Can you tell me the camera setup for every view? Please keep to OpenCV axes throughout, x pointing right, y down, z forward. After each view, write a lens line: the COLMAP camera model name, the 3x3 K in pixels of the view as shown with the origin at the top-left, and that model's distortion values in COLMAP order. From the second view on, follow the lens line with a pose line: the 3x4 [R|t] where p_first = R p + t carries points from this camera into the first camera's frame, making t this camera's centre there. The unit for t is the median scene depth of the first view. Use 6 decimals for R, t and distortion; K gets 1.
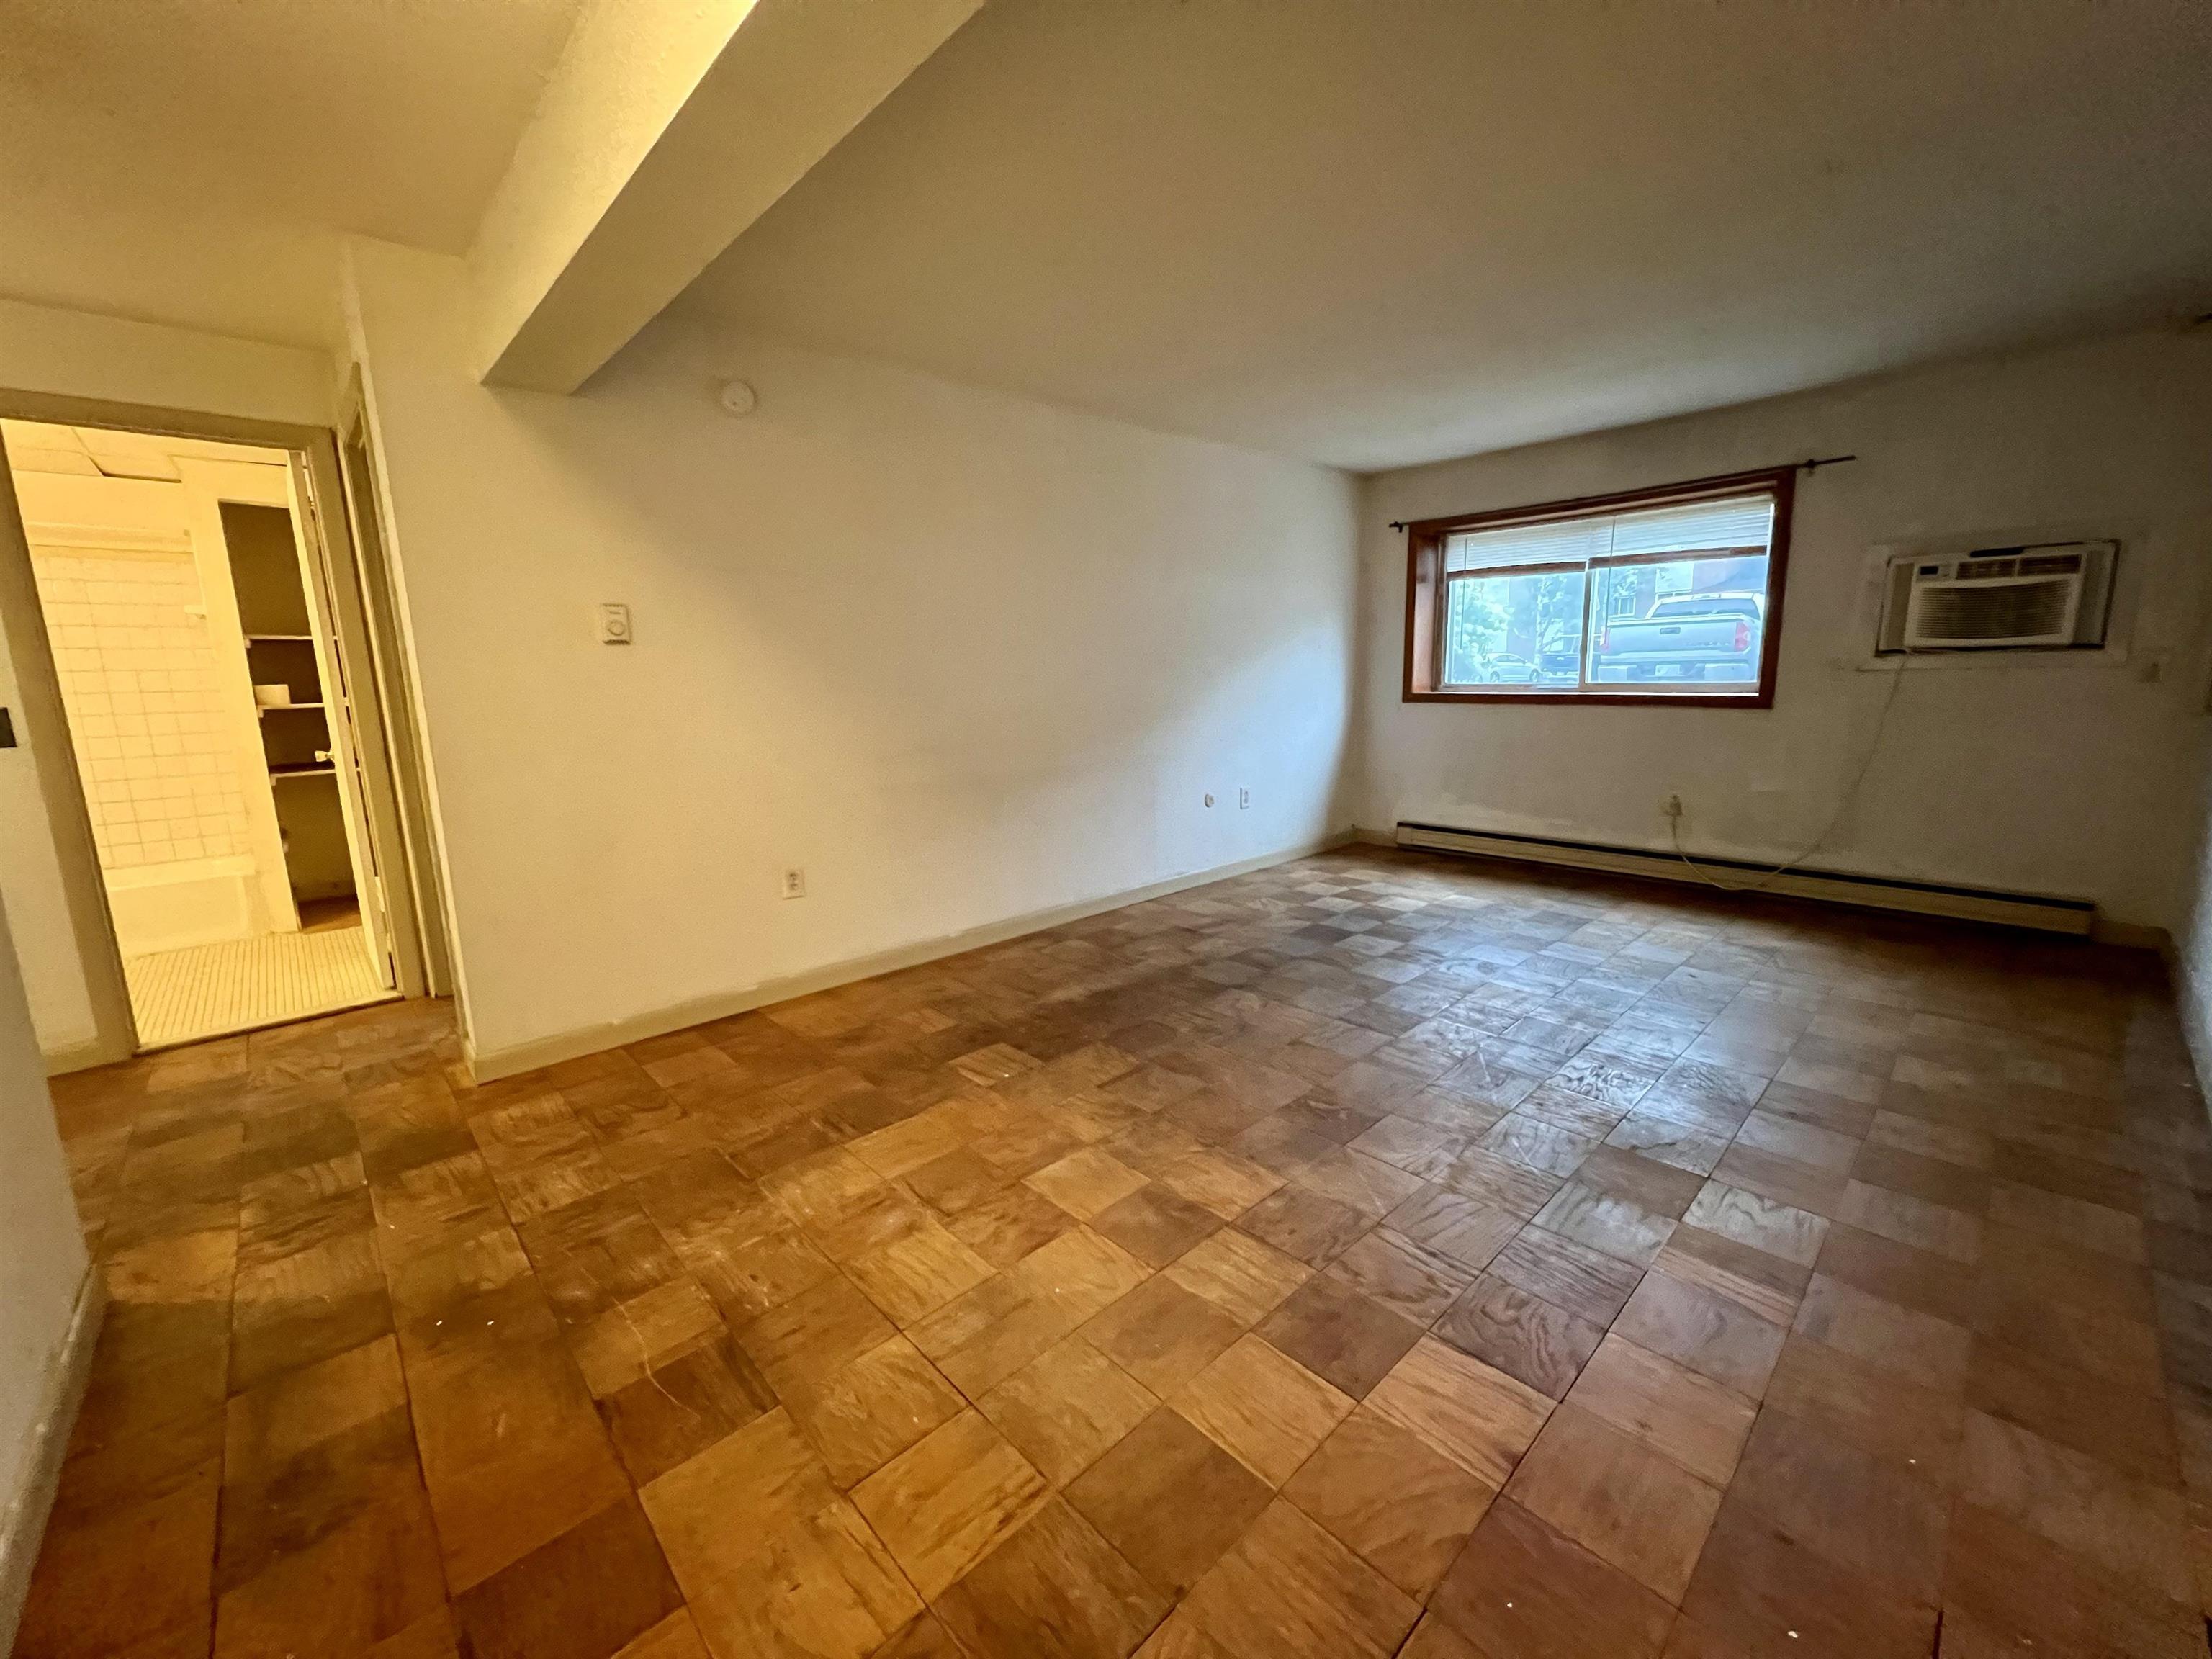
lens RADIAL K [[883.9, 0, 1097.8], [0, 883.9, 828.3], [0, 0, 1]] dist [-0.002723, 0.000641]
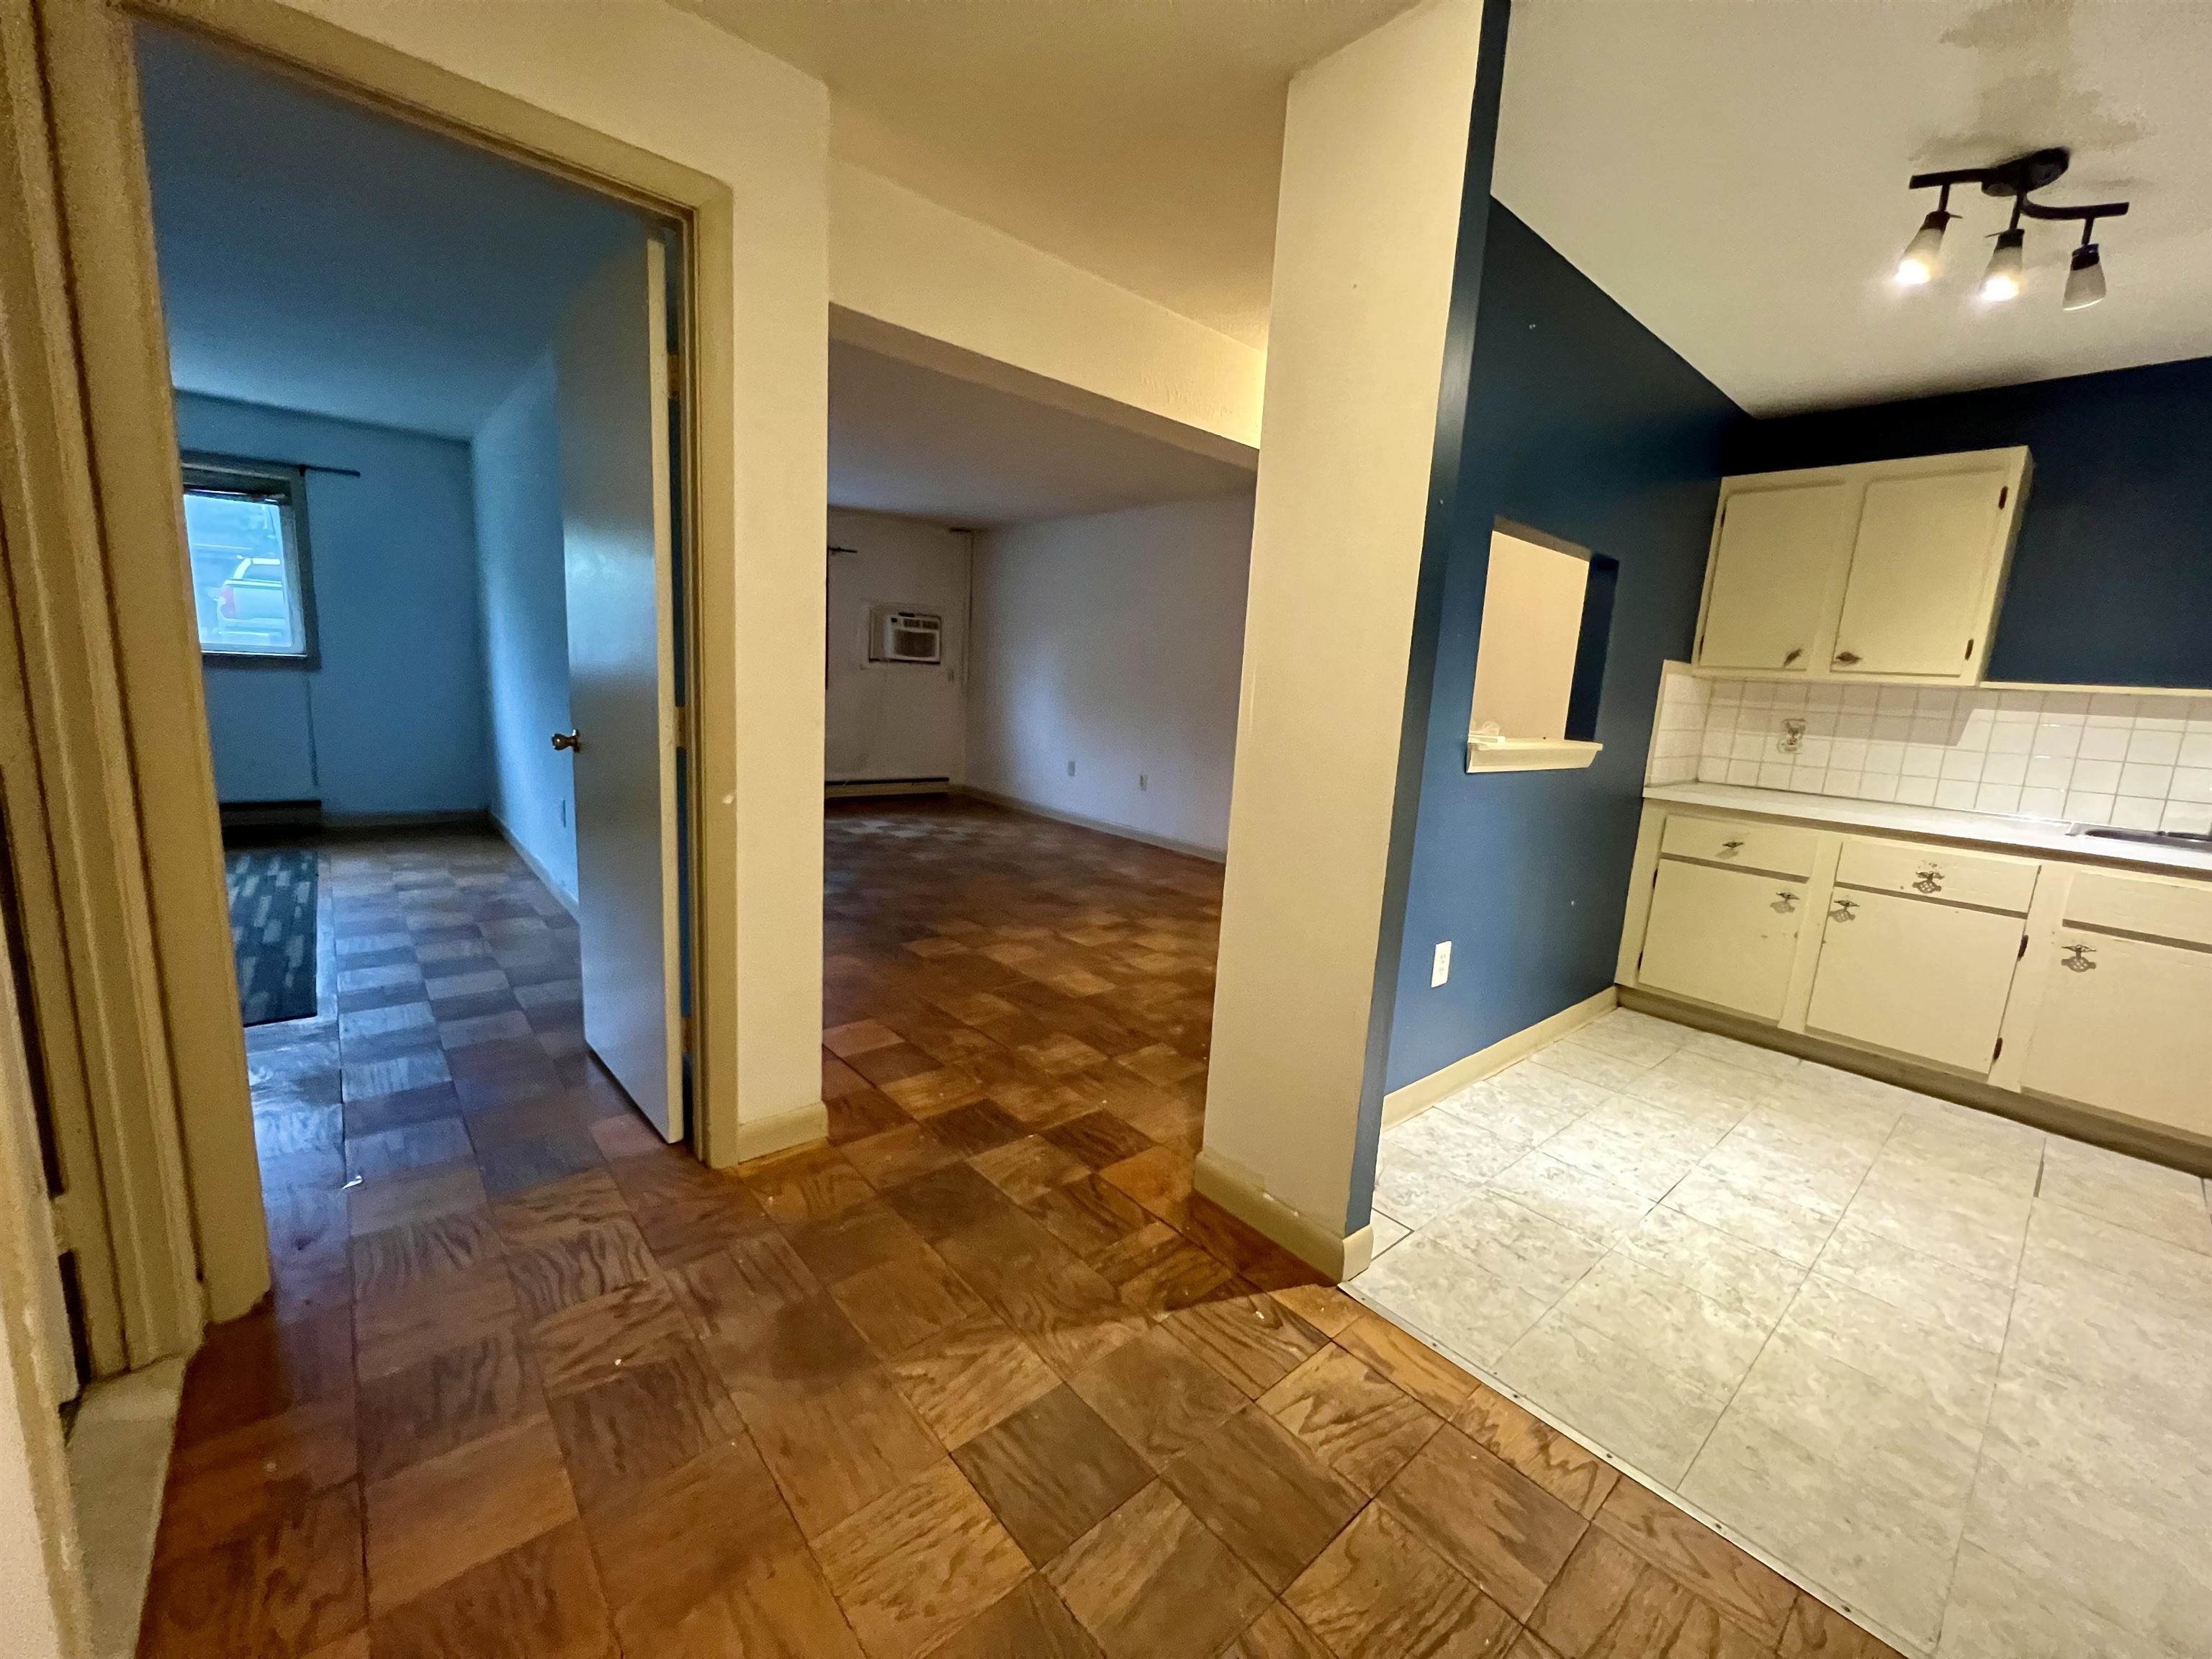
lens RADIAL K [[883.9, 0, 1103.6], [0, 883.9, 828.0], [0, 0, 1]] dist [-0.002723, 0.000641]
pose [[0.033634, -0.146455, 0.988645, -1.585844], [0.118195, 0.982846, 0.141575, -0.087385], [-0.992421, 0.112092, 0.050367, 0.715625]]
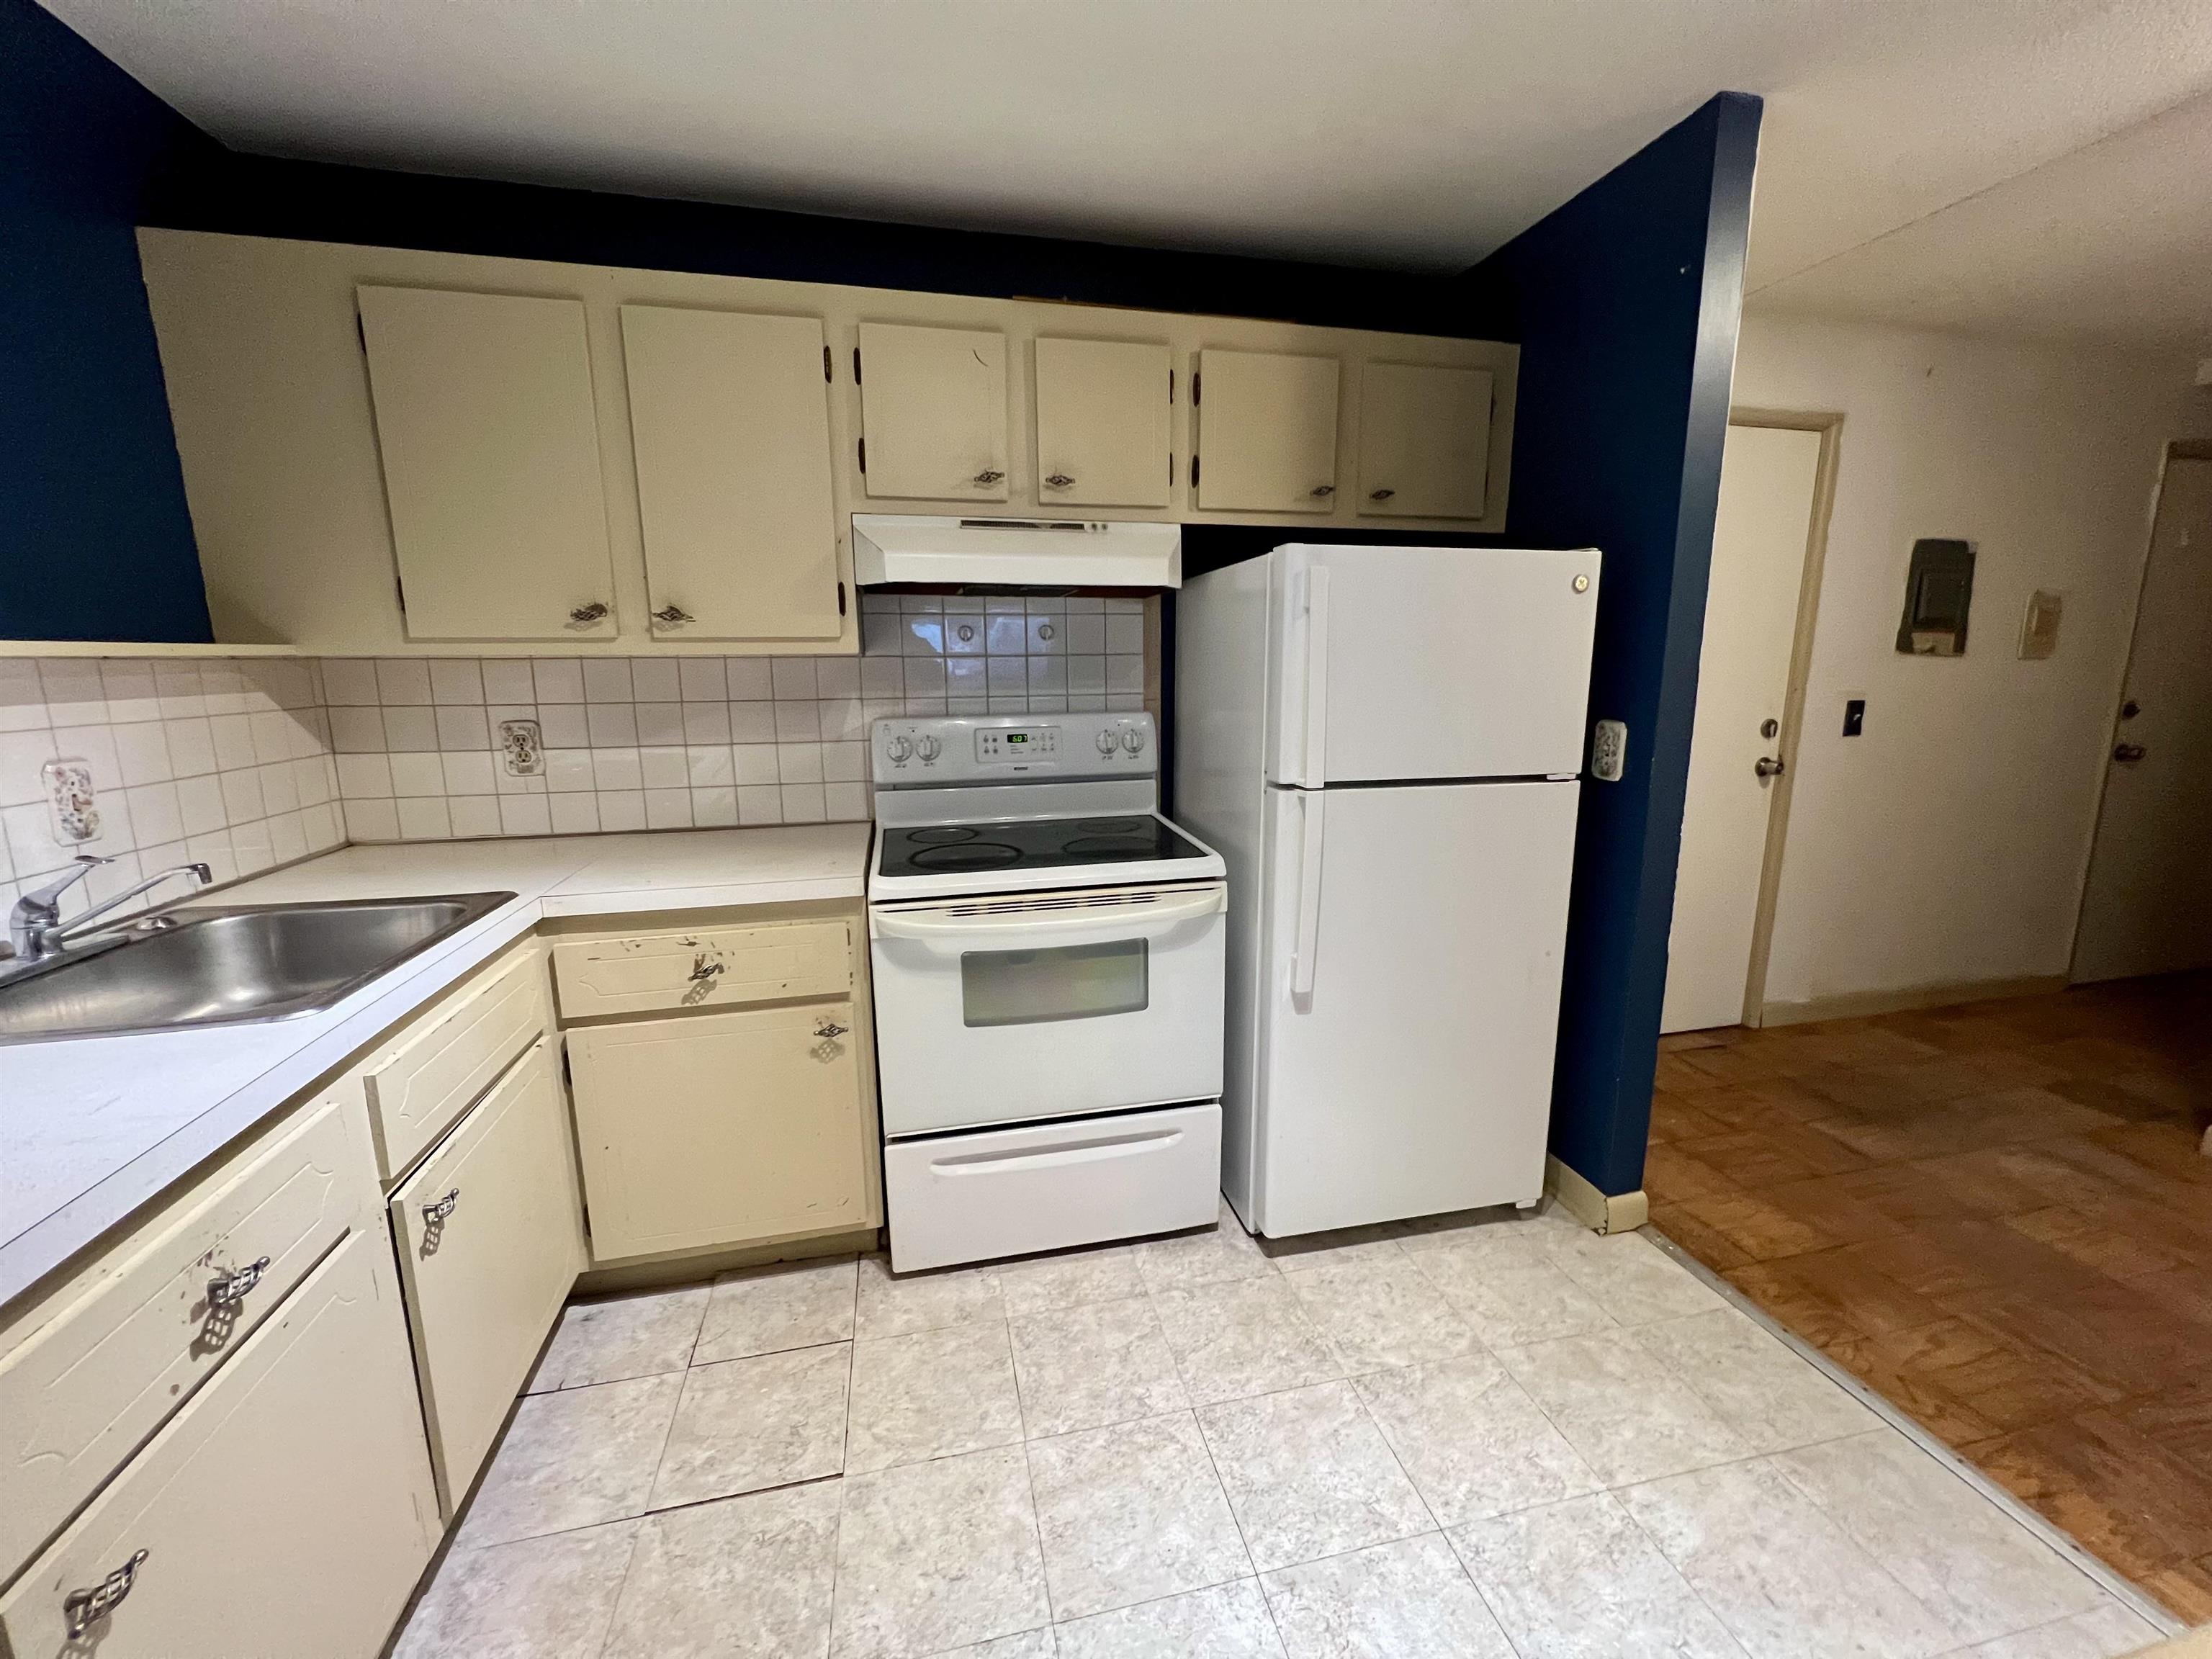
lens RADIAL K [[883.9, 0, 1104.4], [0, 883.9, 824.5], [0, 0, 1]] dist [-0.002723, 0.000641]
pose [[-0.502183, 0.184473, -0.844856, -0.370925], [-0.137342, 0.947567, 0.288536, -0.060073], [0.853785, 0.260932, -0.450517, 0.134633]]
